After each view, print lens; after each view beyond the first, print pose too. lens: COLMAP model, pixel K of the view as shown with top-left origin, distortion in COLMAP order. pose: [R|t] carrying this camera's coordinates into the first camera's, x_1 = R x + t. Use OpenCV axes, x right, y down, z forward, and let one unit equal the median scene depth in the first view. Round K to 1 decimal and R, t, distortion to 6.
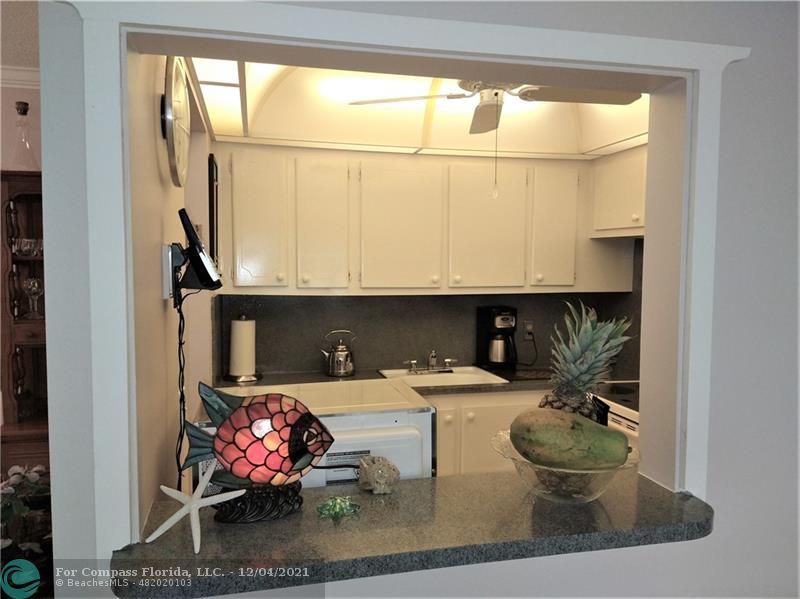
lens RADIAL K [[581.3, 0, 400.0], [0, 581.3, 299.5], [0, 0, 1]] dist [0.101963, -0.142253]
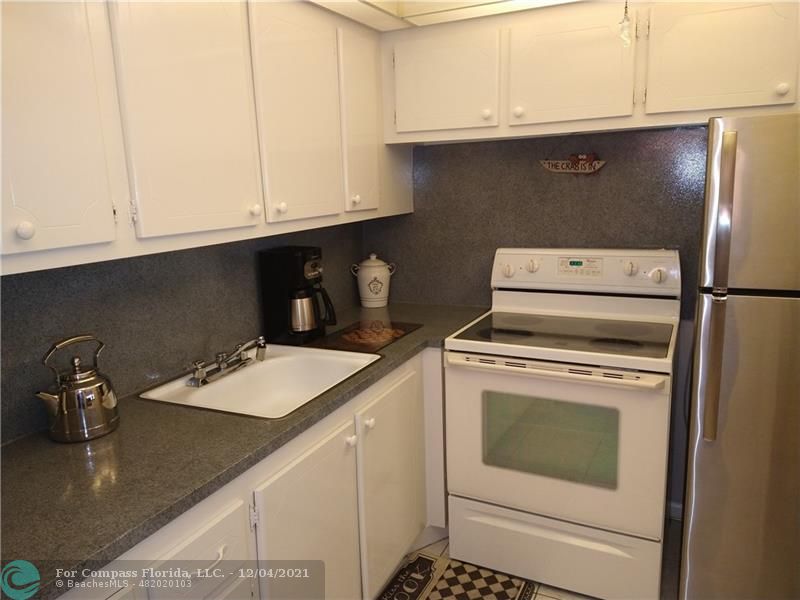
lens RADIAL K [[581.3, 0, 400.0], [0, 581.3, 300.0], [0, 0, 1]] dist [0.101963, -0.142253]
pose [[0.629950, -0.180572, 0.755352, -0.279302], [0.084186, 0.982741, 0.164721, -0.030361], [-0.772059, -0.040176, 0.634279, 0.510031]]
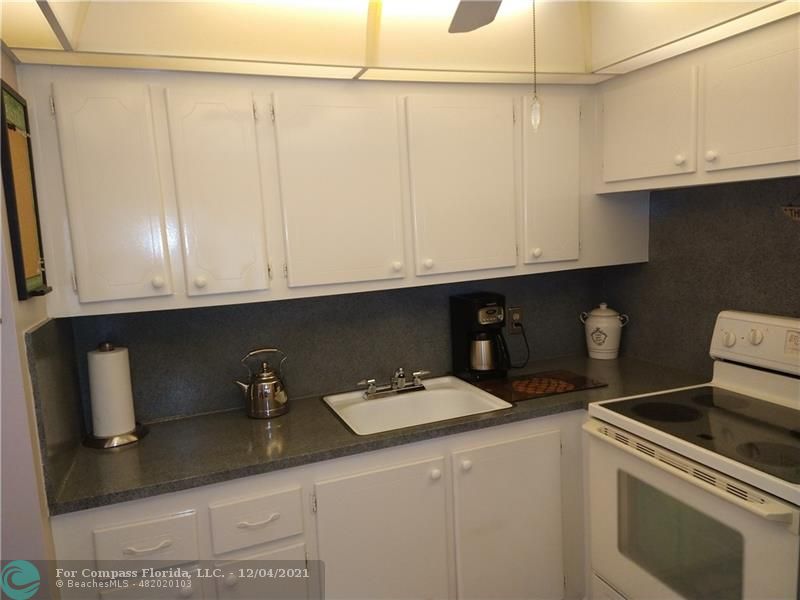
lens RADIAL K [[581.3, 0, 400.0], [0, 581.3, 300.0], [0, 0, 1]] dist [0.101963, -0.142253]
pose [[0.988597, -0.077666, 0.129008, -0.026833], [0.068931, 0.995102, 0.070852, -0.042249], [-0.133879, -0.061151, 0.989109, 0.300409]]
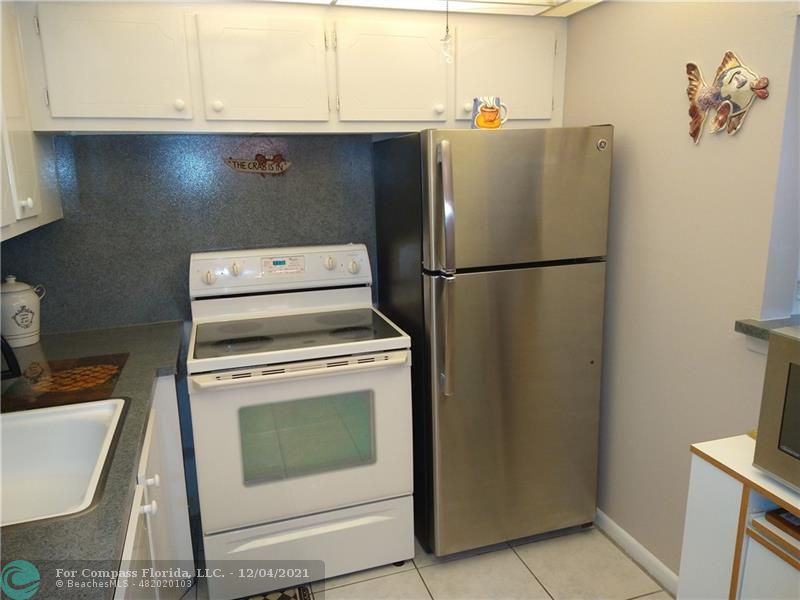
lens RADIAL K [[581.3, 0, 400.0], [0, 581.3, 300.0], [0, 0, 1]] dist [0.101963, -0.142253]
pose [[-0.083354, -0.222630, 0.971333, -0.319914], [0.082161, 0.969871, 0.229346, -0.047792], [-0.993127, 0.098922, -0.062551, 0.710560]]
